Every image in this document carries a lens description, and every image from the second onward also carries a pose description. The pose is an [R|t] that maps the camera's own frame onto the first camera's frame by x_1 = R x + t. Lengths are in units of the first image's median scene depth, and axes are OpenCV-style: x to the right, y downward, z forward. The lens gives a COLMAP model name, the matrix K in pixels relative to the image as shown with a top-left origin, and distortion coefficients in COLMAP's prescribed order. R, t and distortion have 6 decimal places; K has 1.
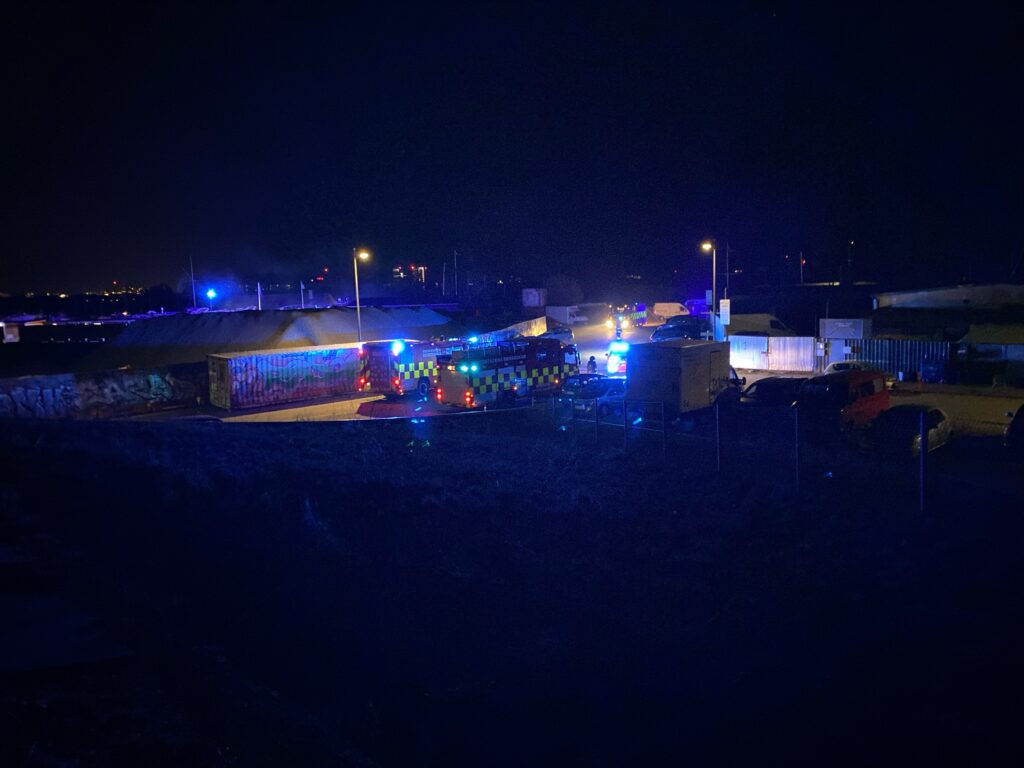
lens RADIAL K [[788.6, 0, 516.2], [0, 788.6, 382.4], [0, 0, 1]] dist [-0.001496, -0.004198]
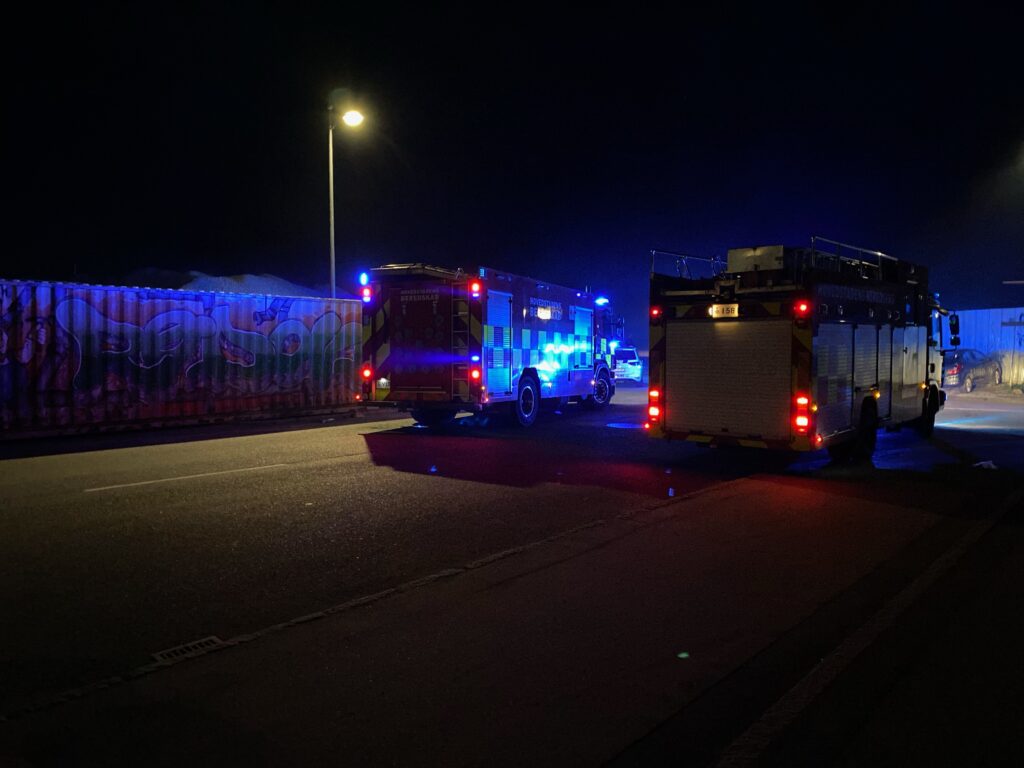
lens RADIAL K [[788.6, 0, 506.3], [0, 788.6, 385.5], [0, 0, 1]] dist [-0.001496, -0.004198]
pose [[0.995482, 0.029546, 0.090235, -0.164103], [-0.023752, 0.997627, -0.064623, 0.025553], [-0.091930, 0.062187, 0.993822, 0.638603]]
